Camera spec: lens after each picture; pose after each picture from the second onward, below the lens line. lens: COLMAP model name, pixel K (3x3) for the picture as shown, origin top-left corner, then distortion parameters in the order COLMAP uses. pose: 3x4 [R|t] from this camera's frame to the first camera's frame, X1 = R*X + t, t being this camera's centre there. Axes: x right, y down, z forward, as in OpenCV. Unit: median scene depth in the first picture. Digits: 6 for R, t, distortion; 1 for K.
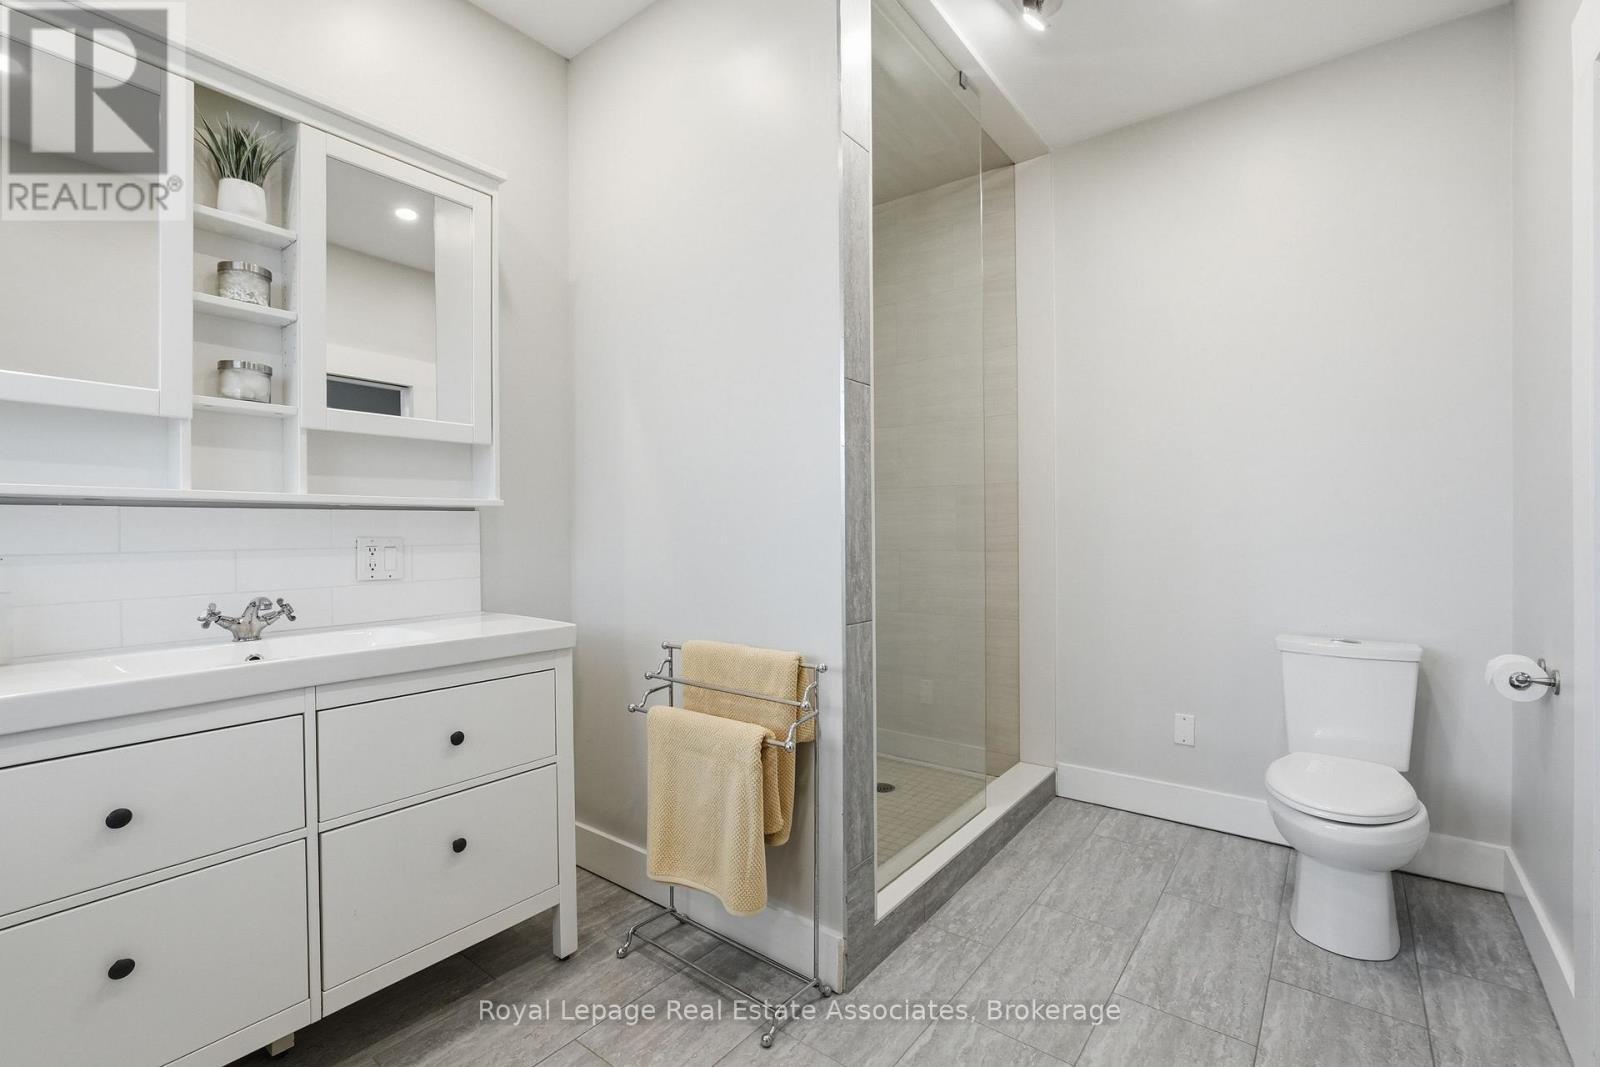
lens RADIAL K [[696.4, 0, 814.3], [0, 696.4, 527.6], [0, 0, 1]] dist [-0.001275, 0.000982]
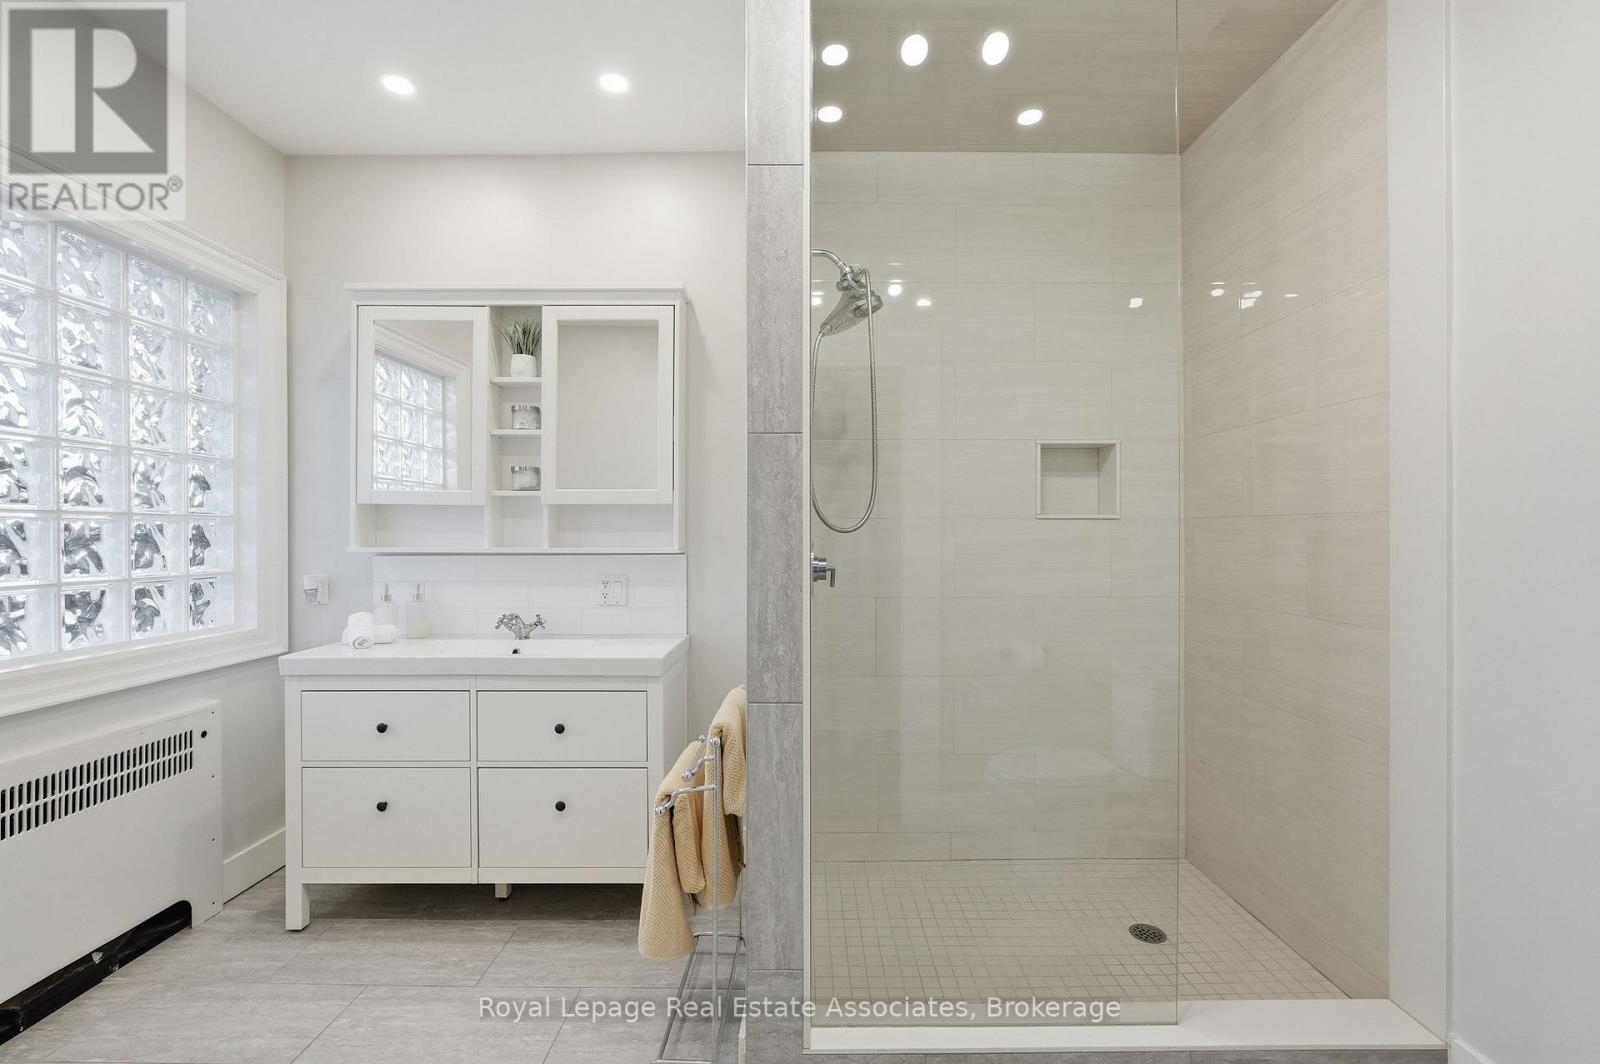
lens RADIAL K [[696.4, 0, 812.2], [0, 696.4, 535.9], [0, 0, 1]] dist [-0.001275, 0.000982]
pose [[0.619325, 0.009400, -0.785079, 0.798951], [-0.003566, 0.999952, 0.009160, -0.086498], [0.785127, -0.002873, 0.619328, 0.487065]]
